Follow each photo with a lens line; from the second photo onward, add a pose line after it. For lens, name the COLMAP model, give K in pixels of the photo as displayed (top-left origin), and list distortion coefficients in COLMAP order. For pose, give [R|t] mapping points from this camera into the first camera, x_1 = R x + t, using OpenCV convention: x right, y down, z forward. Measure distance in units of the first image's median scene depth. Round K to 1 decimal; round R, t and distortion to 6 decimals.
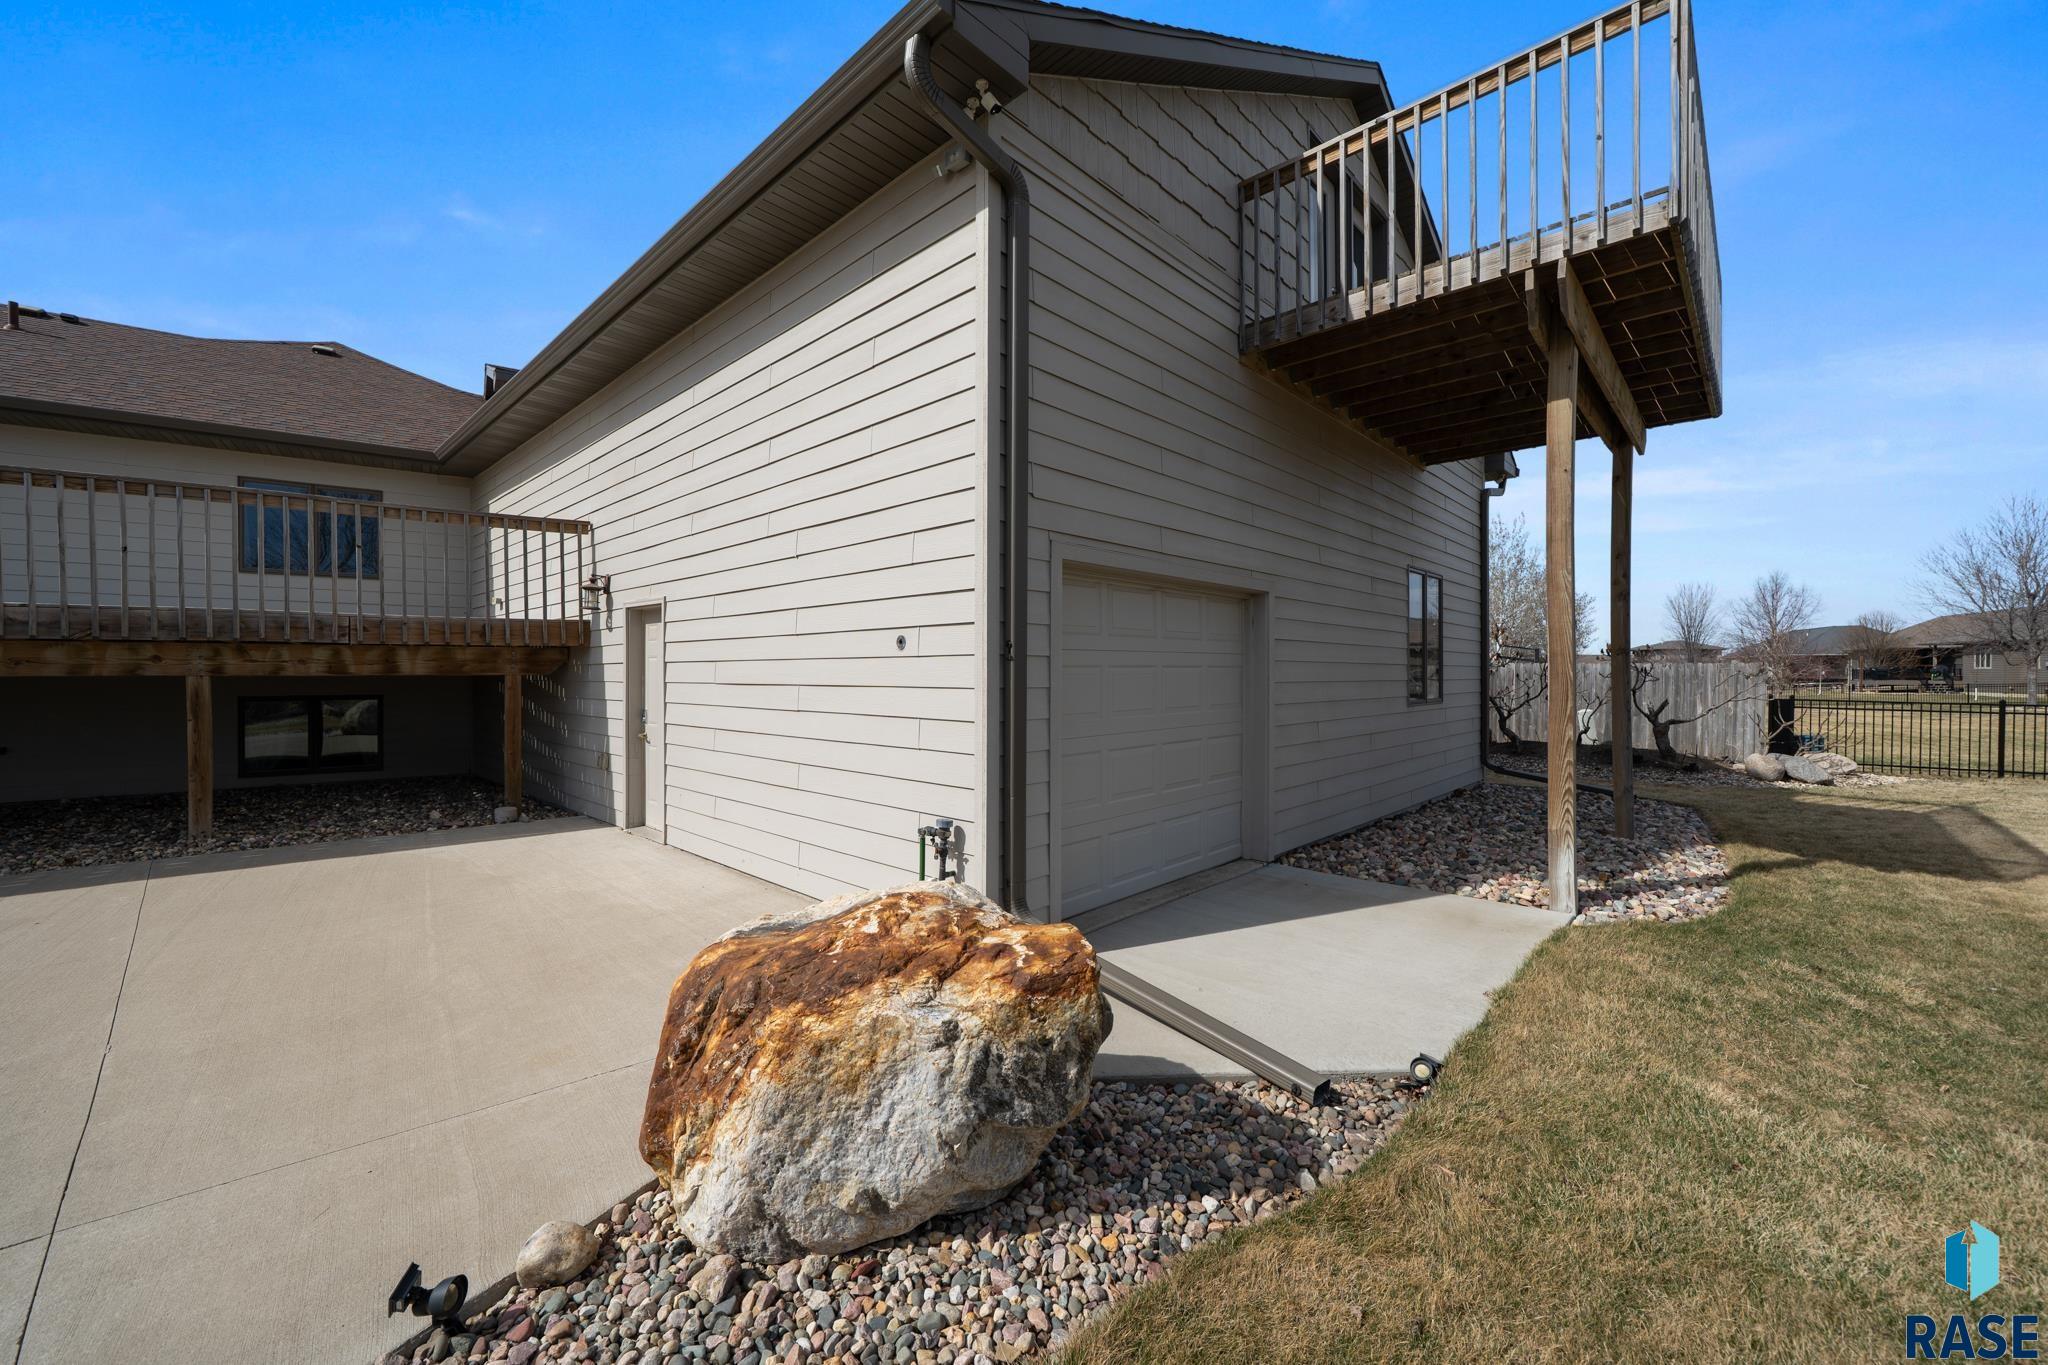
lens RADIAL K [[776.0, 0, 1024.0], [0, 776.0, 682.5], [0, 0, 1]] dist [-0.000185, 0.000058]
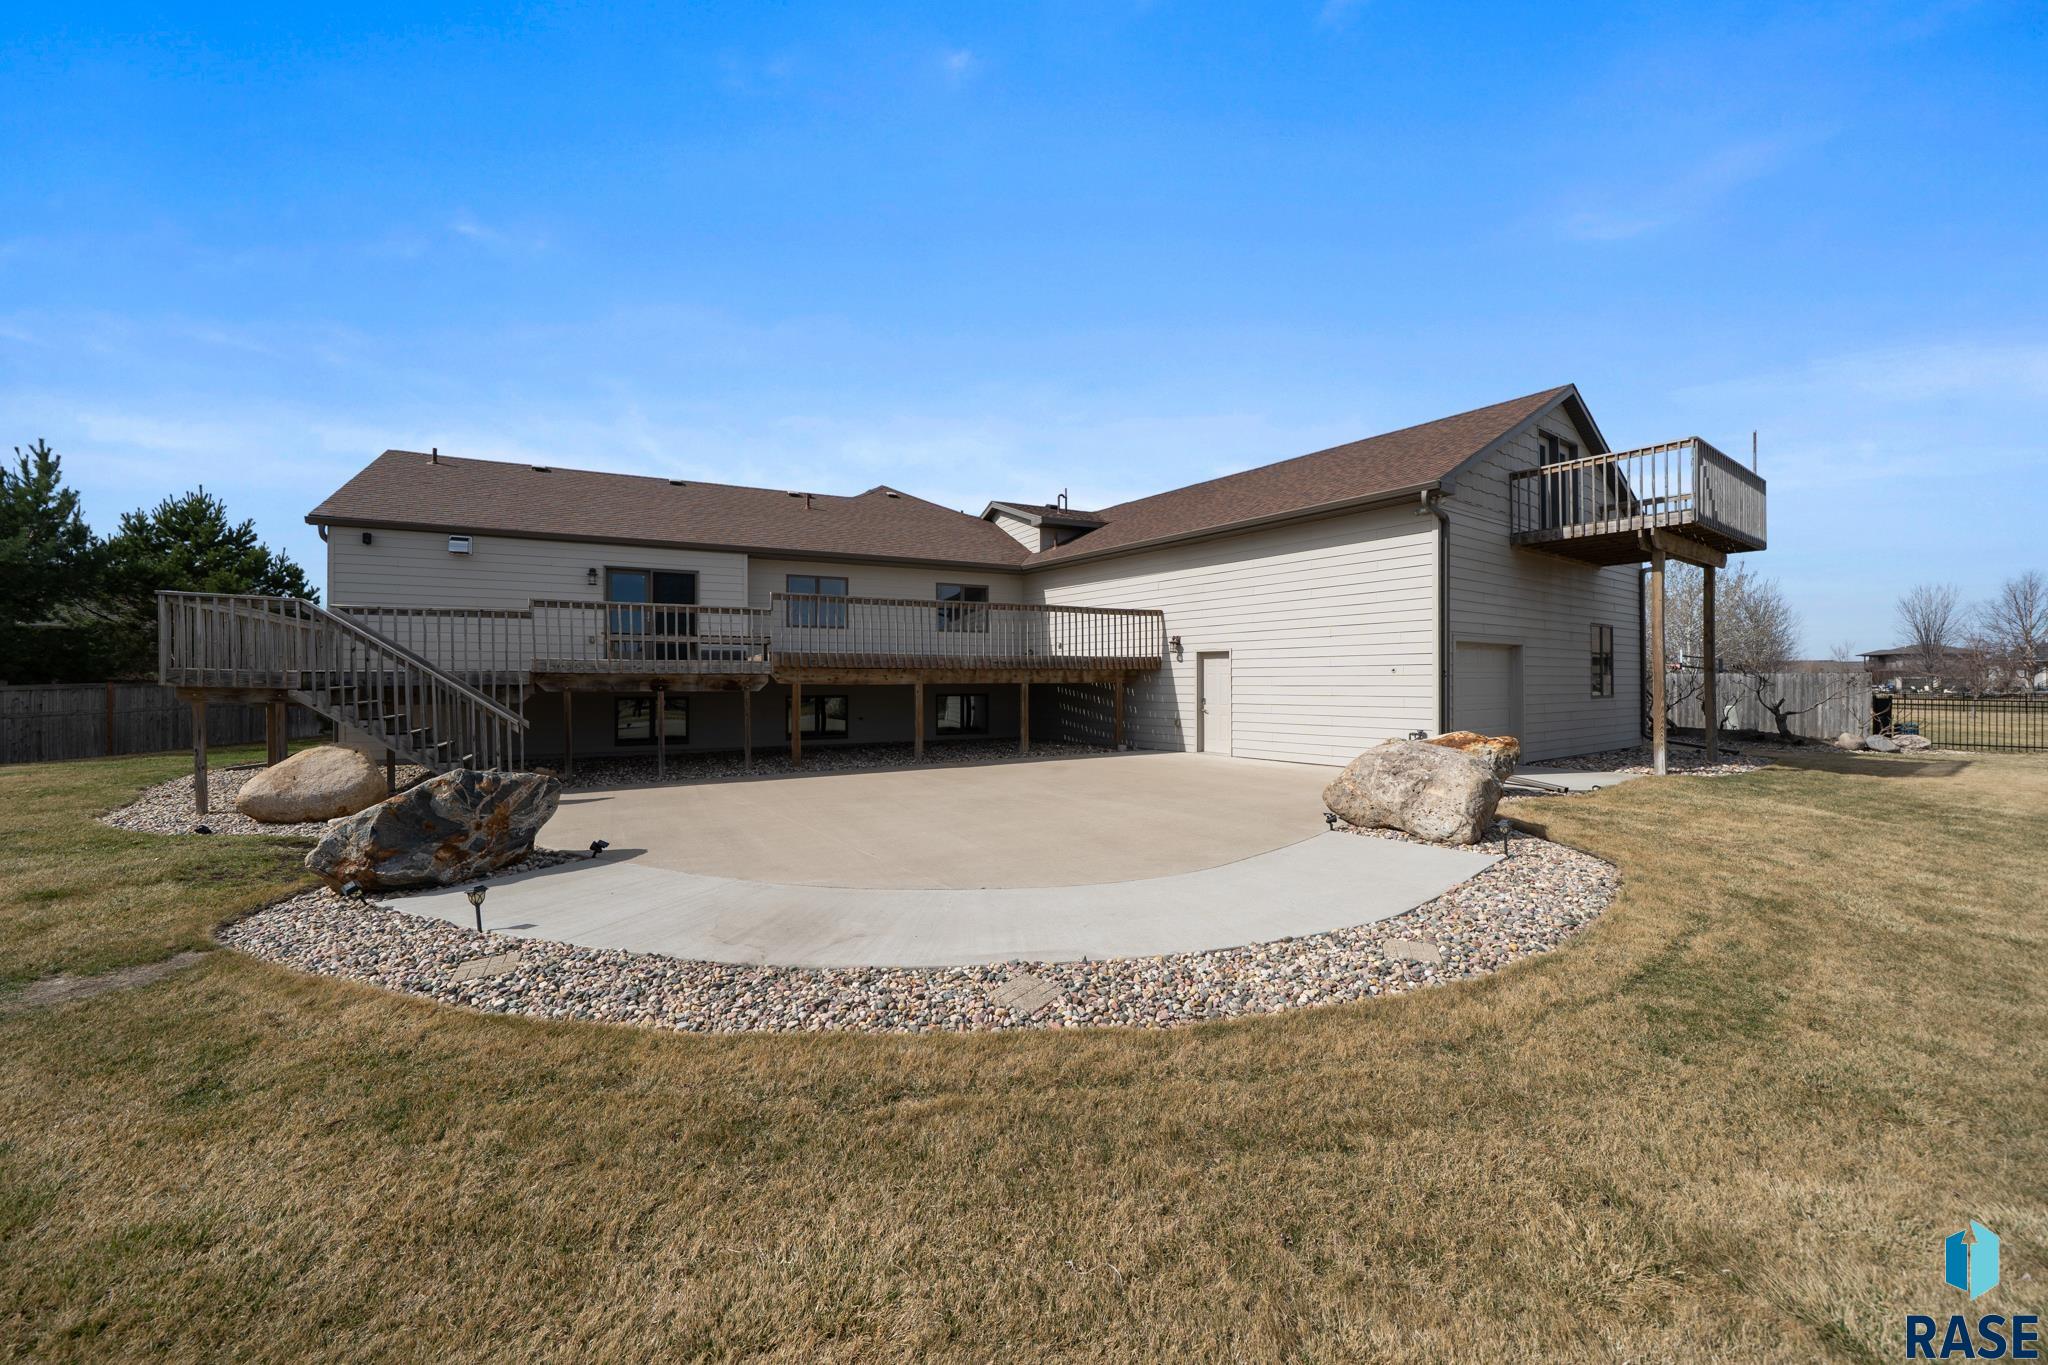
lens RADIAL K [[771.8, 0, 1024.0], [0, 771.8, 682.5], [0, 0, 1]] dist [-0.004226, -0.000410]
pose [[0.984136, -0.003162, -0.177386, -0.553818], [0.000913, 0.999918, -0.012757, 0.015506], [0.177411, 0.012392, 0.984059, -1.131902]]
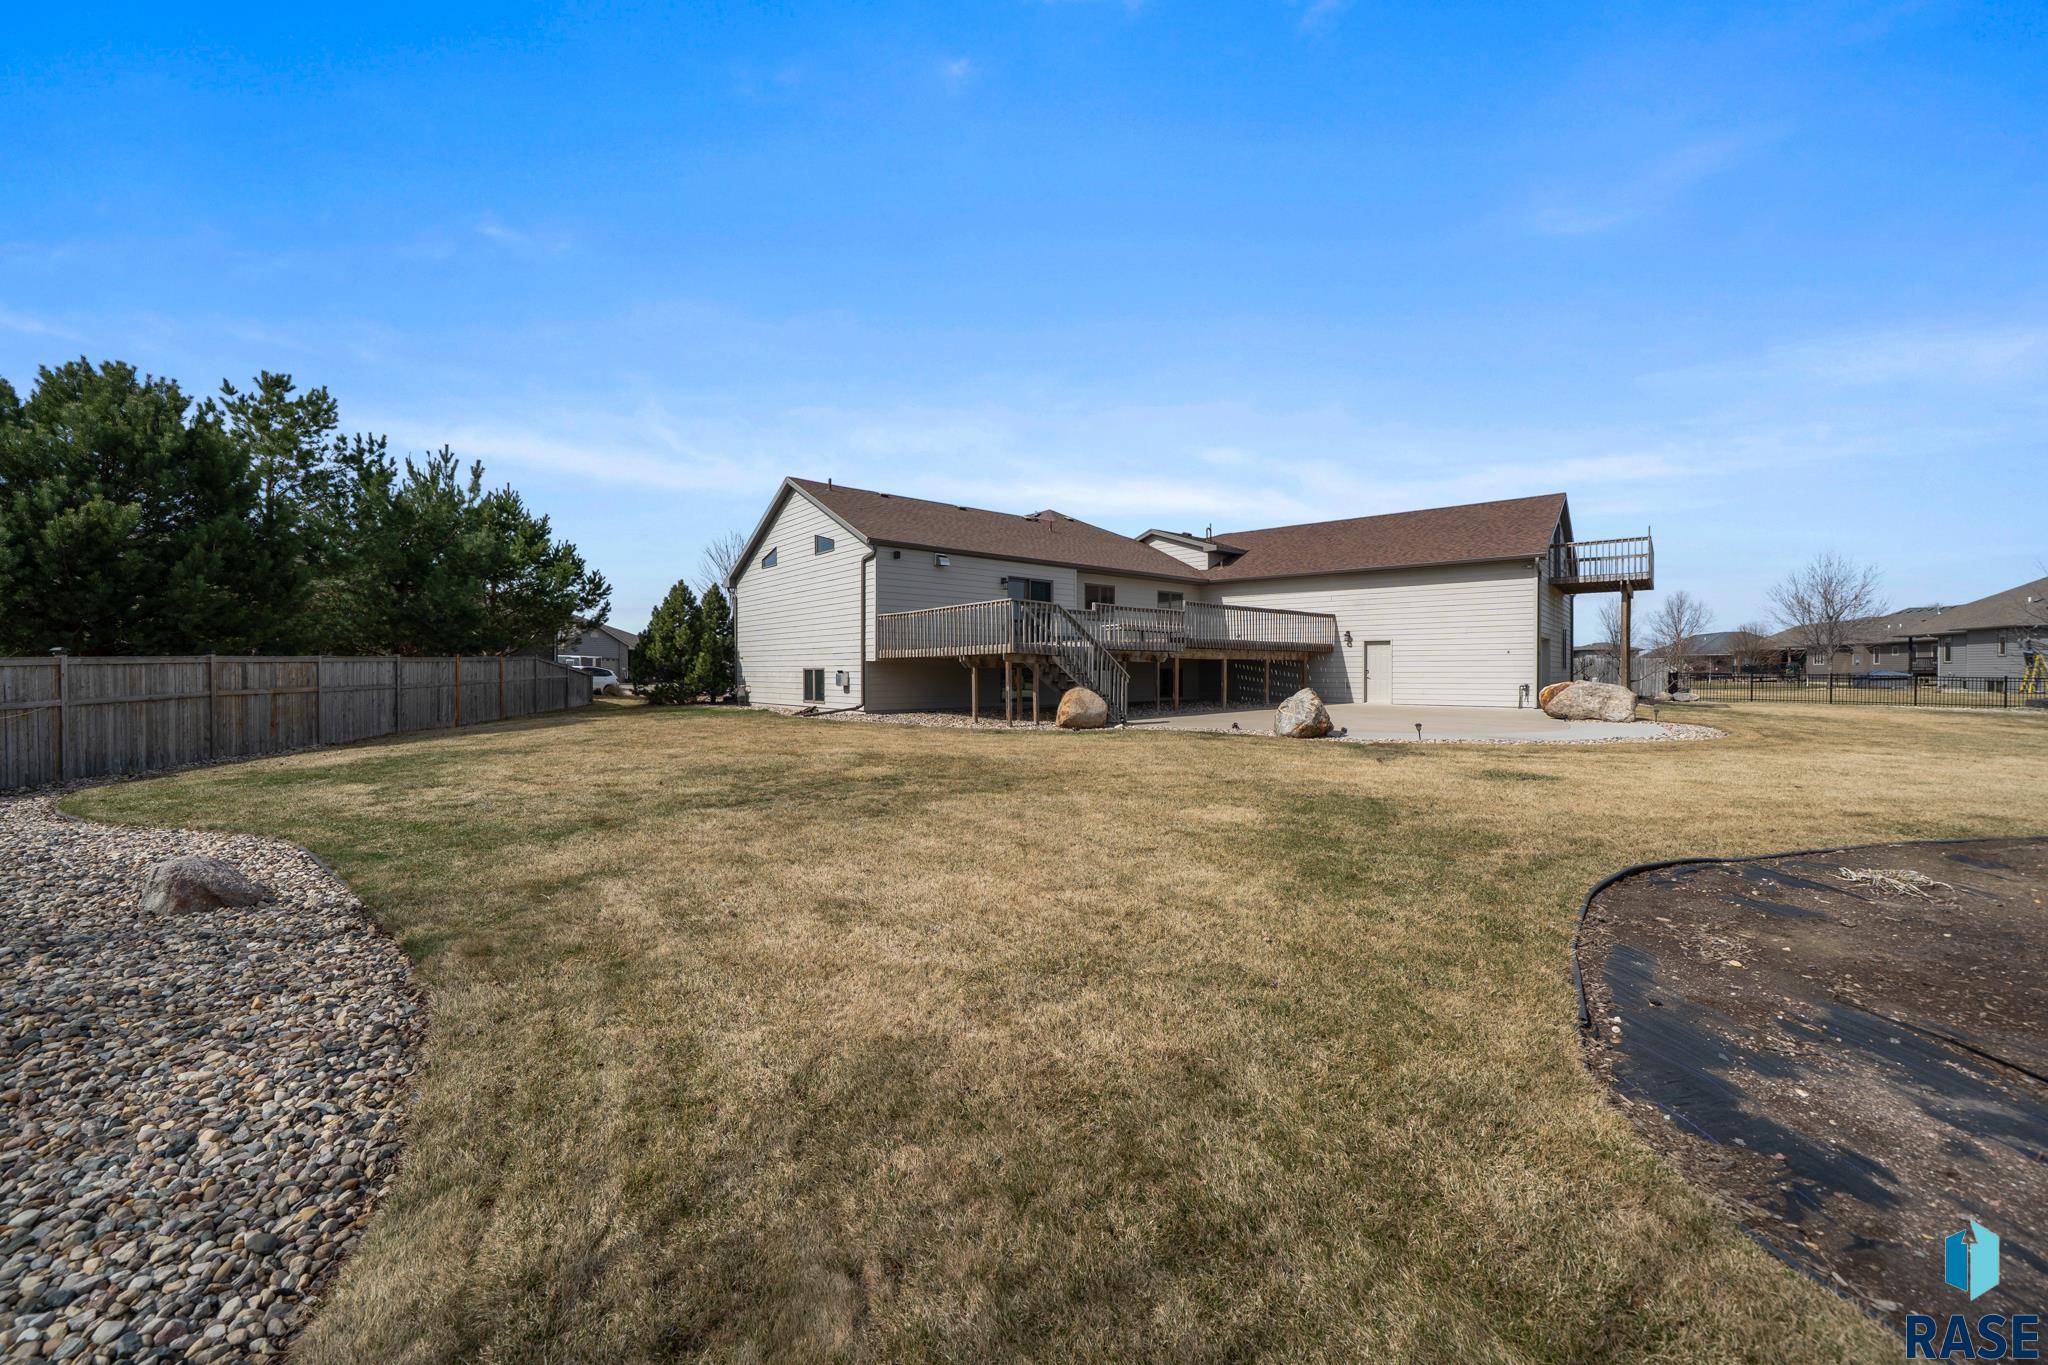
lens RADIAL K [[779.6, 0, 1024.0], [0, 779.6, 682.5], [0, 0, 1]] dist [-0.007068, 0.000615]
pose [[0.997990, -0.002135, 0.063330, -2.097011], [0.002113, 0.999998, 0.000409, 0.080761], [-0.063331, -0.000274, 0.997993, -2.254591]]
